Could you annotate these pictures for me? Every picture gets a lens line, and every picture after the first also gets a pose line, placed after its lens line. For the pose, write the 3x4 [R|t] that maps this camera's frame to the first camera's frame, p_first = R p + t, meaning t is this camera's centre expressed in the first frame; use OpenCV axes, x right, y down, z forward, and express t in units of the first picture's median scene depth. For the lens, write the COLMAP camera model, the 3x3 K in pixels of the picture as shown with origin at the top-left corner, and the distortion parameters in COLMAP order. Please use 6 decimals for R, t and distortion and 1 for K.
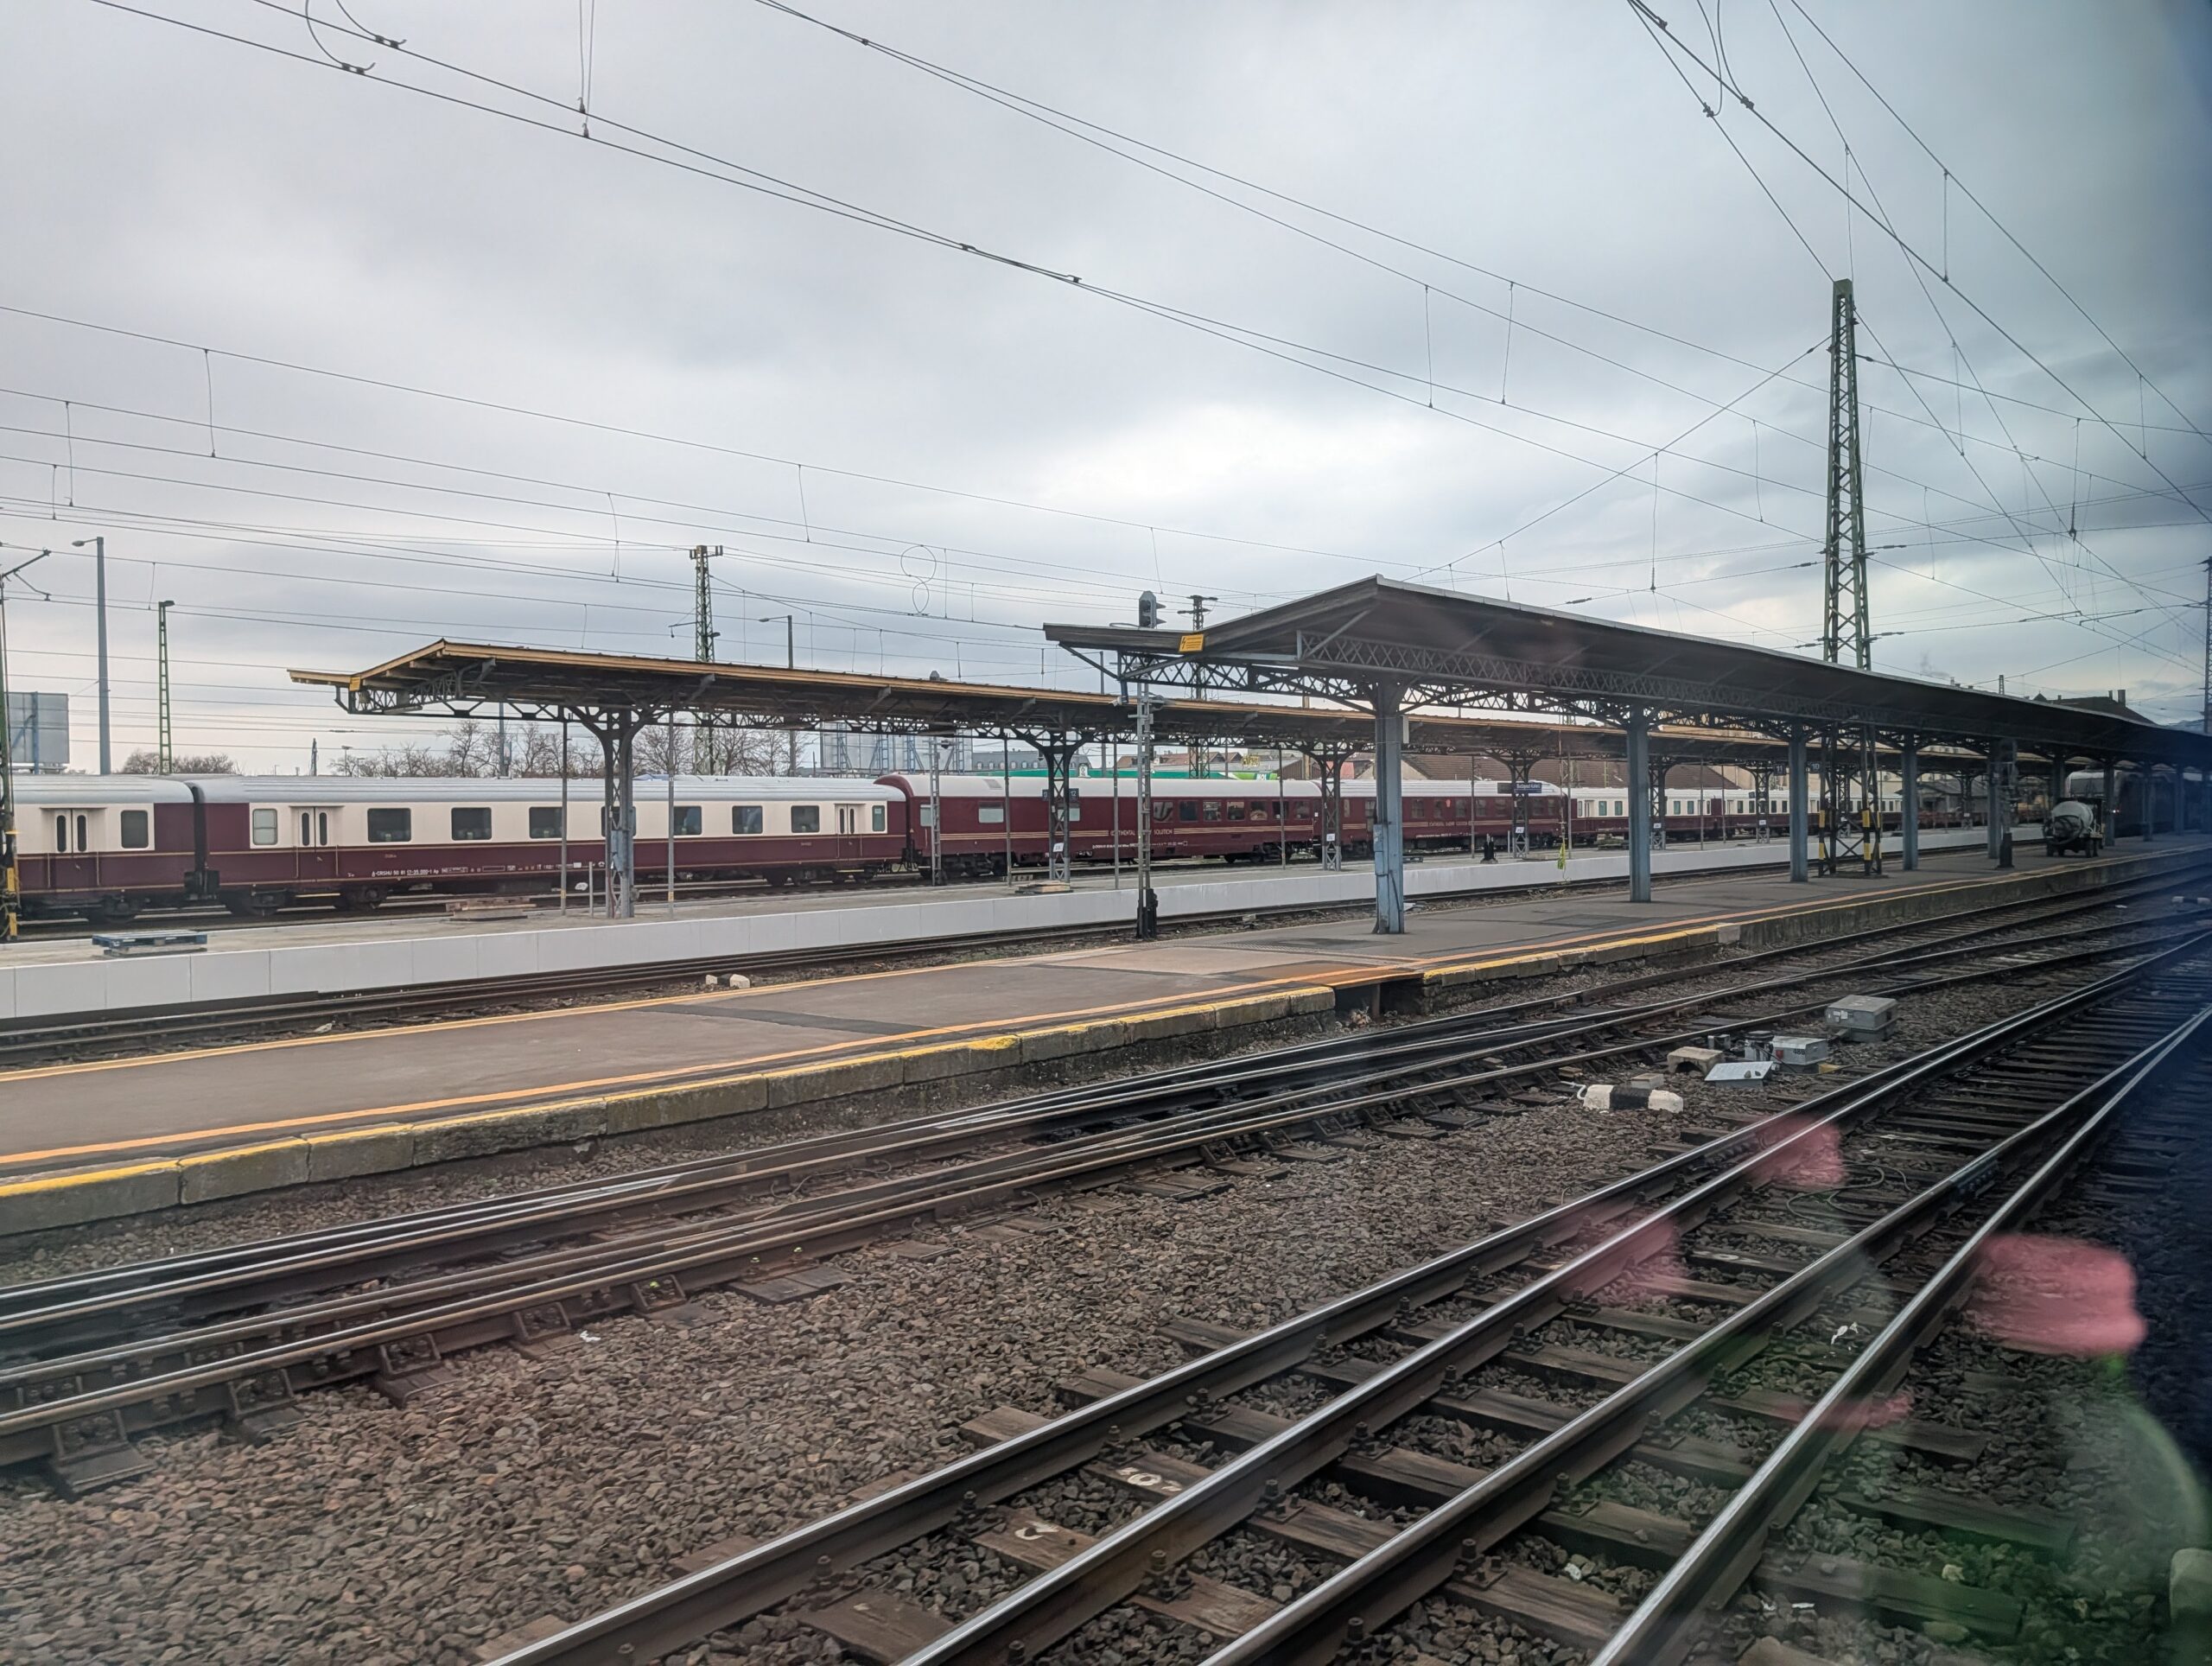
lens RADIAL K [[1688.1, 0, 1106.0], [0, 1688.1, 833.0], [0, 0, 1]] dist [0.033510, -0.059664]
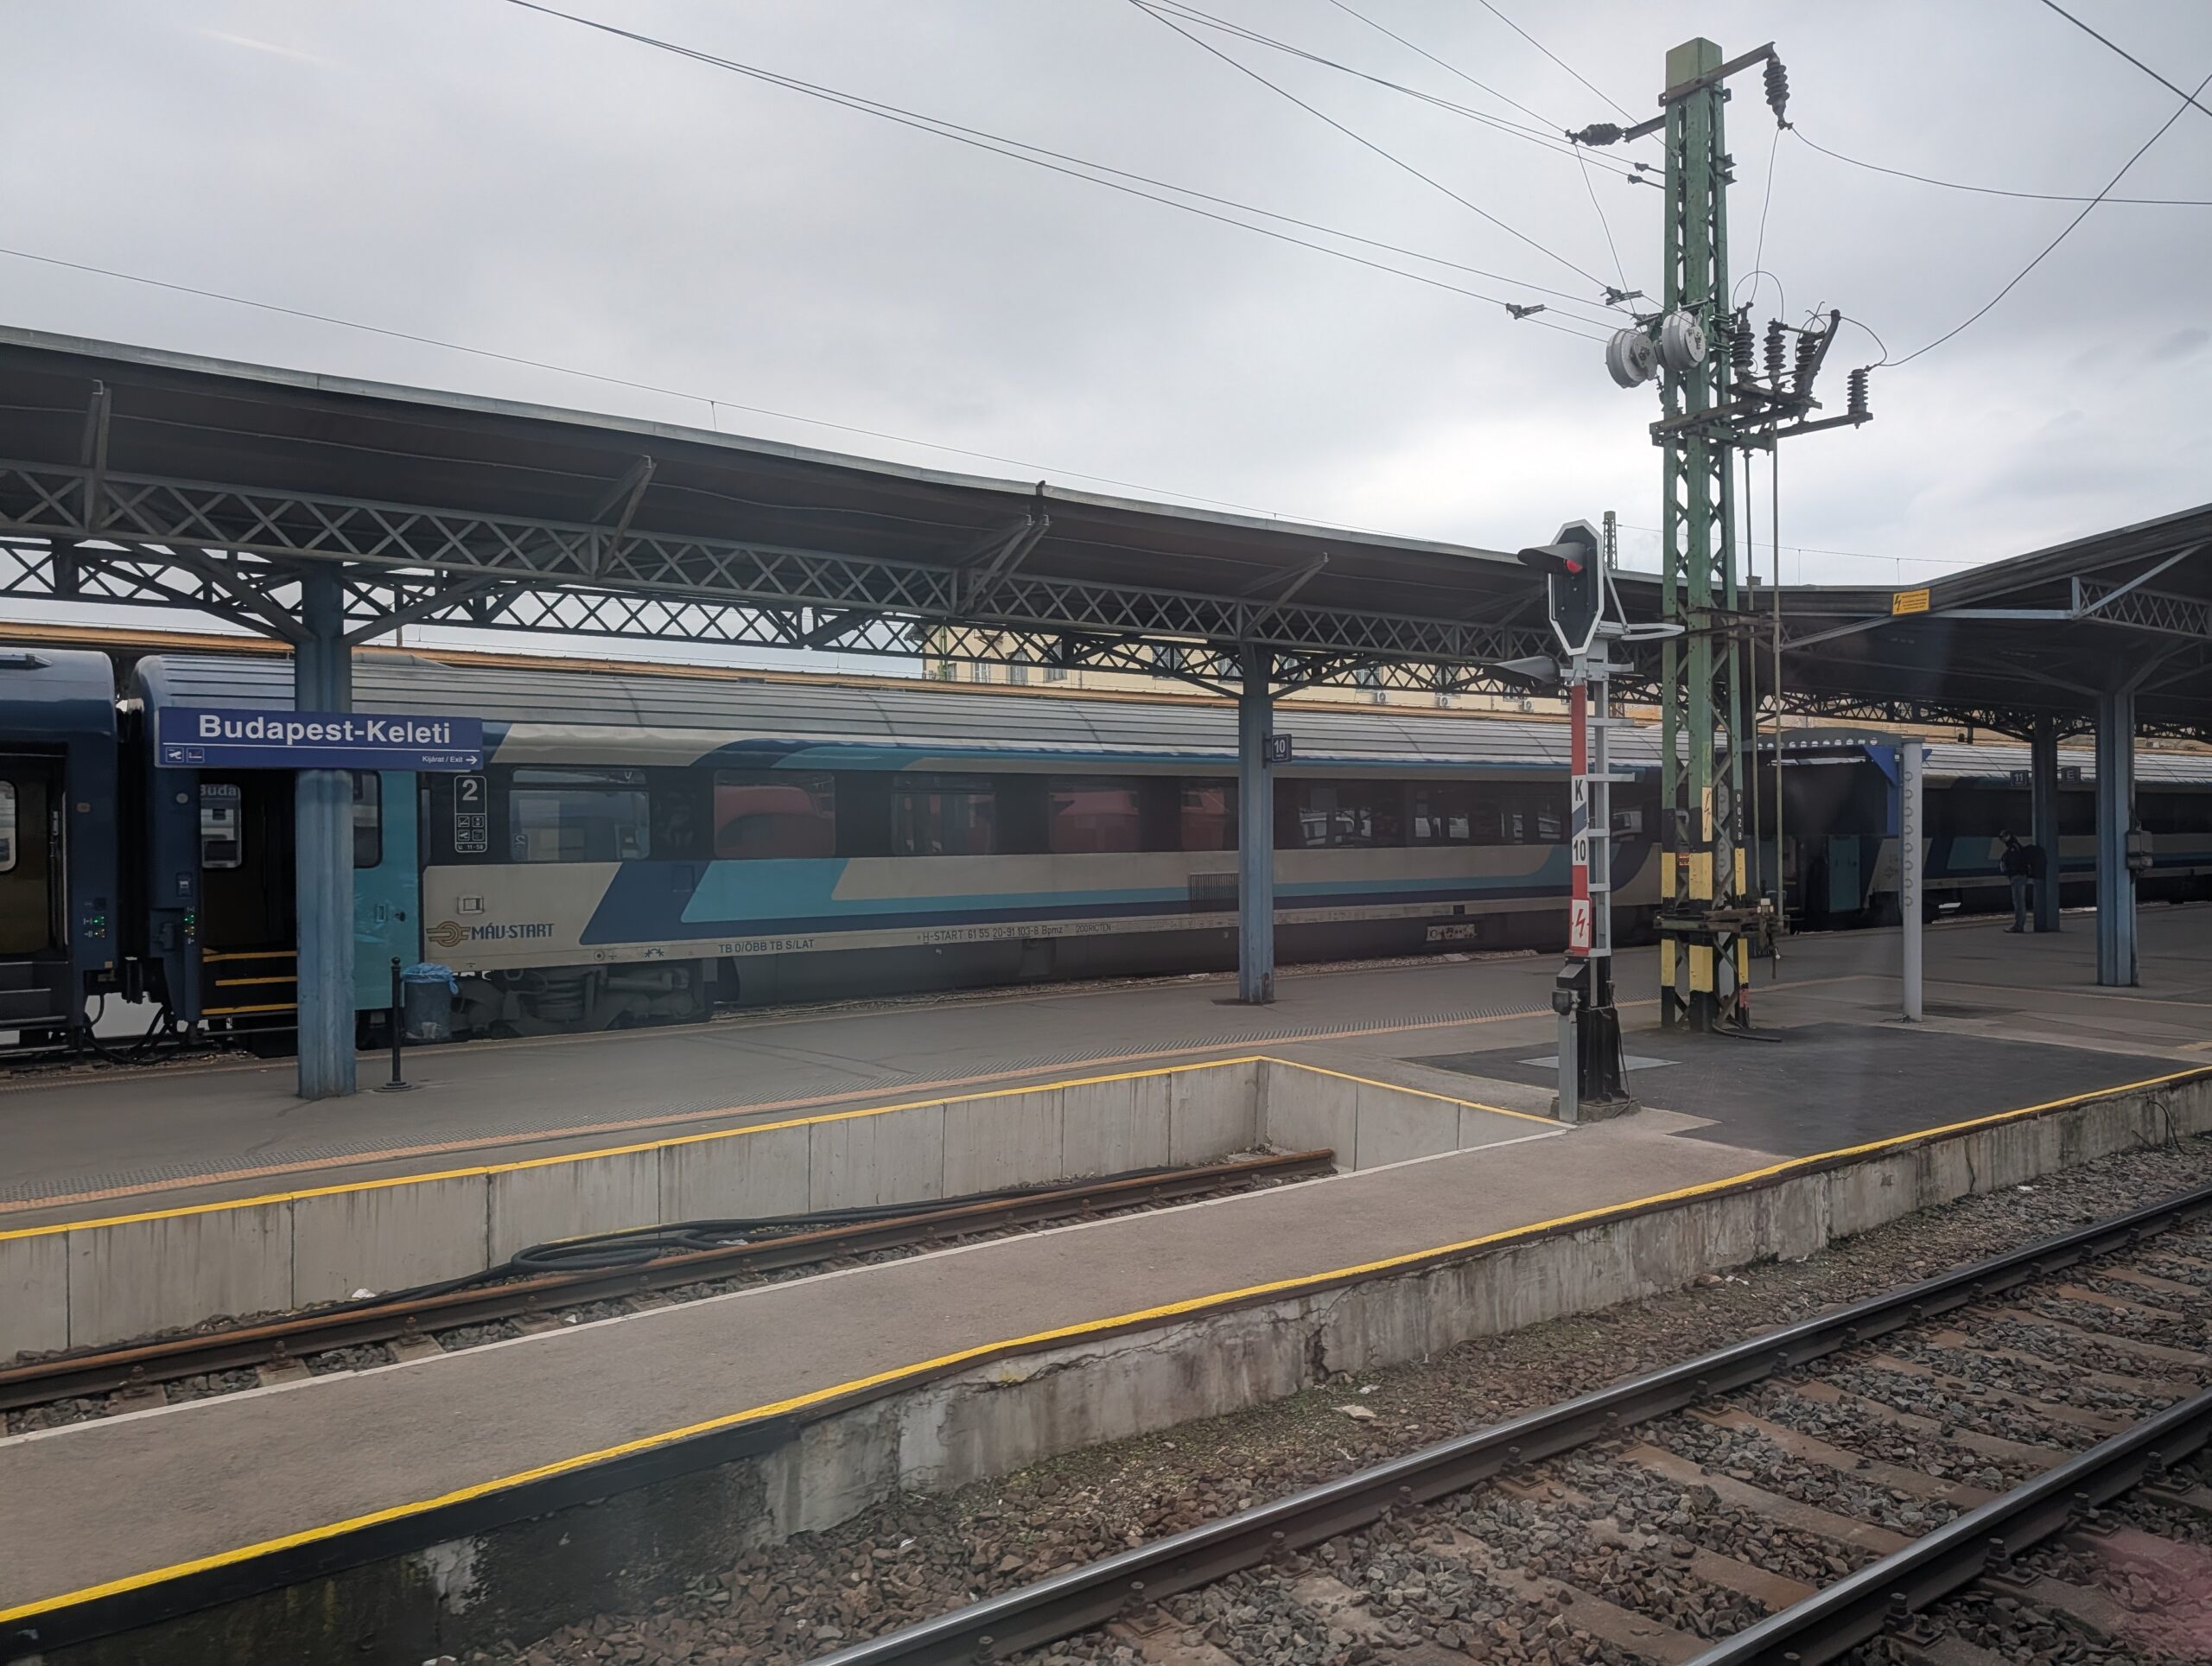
lens RADIAL K [[1688.1, 0, 1106.0], [0, 1688.1, 833.0], [0, 0, 1]] dist [0.033510, -0.059664]
pose [[0.976299, 0.009451, -0.216219, 0.105317], [-0.011607, 0.999895, -0.008704, -0.003082], [0.216114, 0.011008, 0.976306, 0.125115]]
